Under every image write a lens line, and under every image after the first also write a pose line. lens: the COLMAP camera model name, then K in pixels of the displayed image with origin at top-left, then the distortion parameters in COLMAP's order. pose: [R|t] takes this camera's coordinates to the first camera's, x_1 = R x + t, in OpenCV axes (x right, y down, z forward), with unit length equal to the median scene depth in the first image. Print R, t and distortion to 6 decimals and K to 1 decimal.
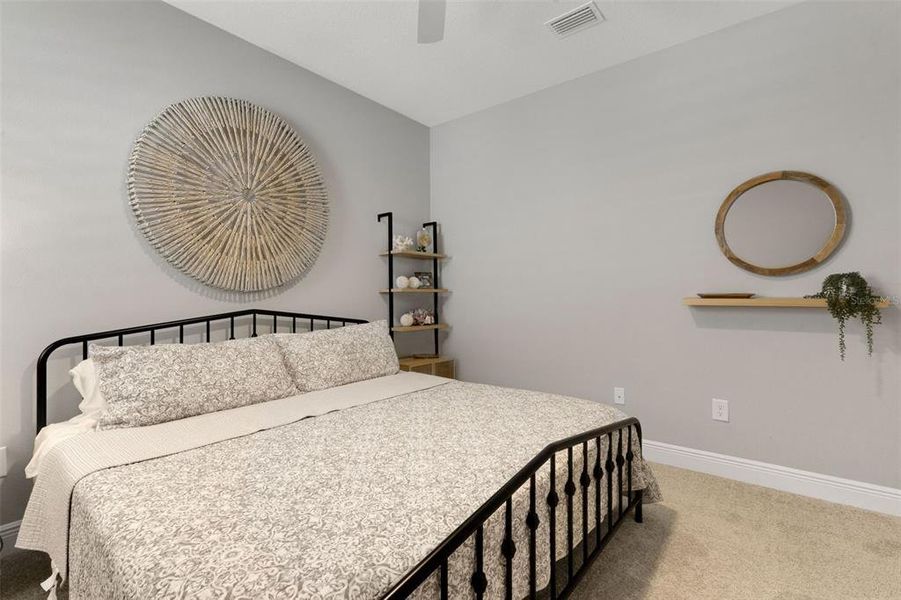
lens RADIAL K [[427.6, 0, 446.9], [0, 427.6, 292.9], [0, 0, 1]] dist [0.015766, -0.000606]
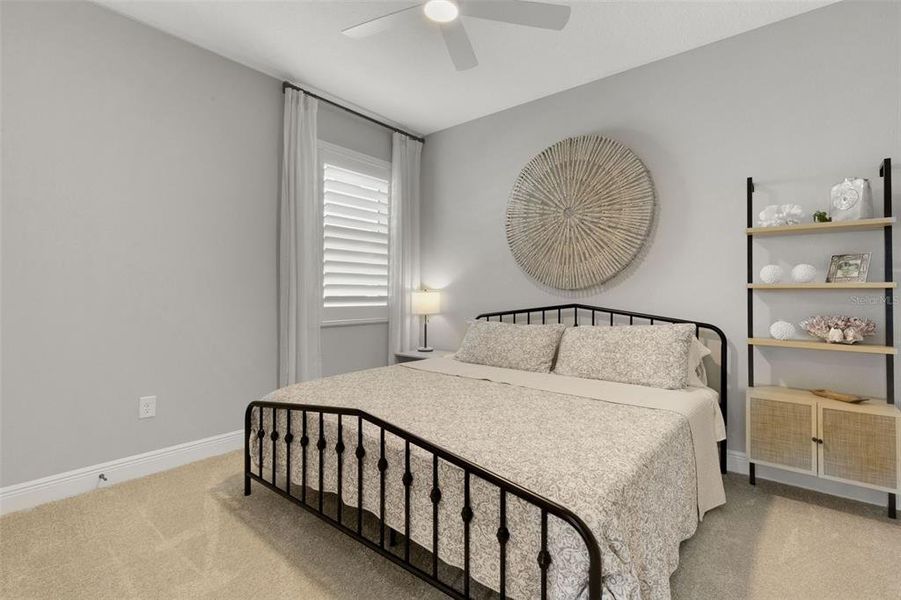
lens RADIAL K [[427.6, 0, 446.9], [0, 427.6, 292.9], [0, 0, 1]] dist [0.015766, -0.000606]
pose [[-0.007575, 0.021142, -0.999748, 0.781774], [0.029214, 0.999354, 0.020912, -0.029792], [0.999544, -0.029049, -0.008188, 0.634861]]
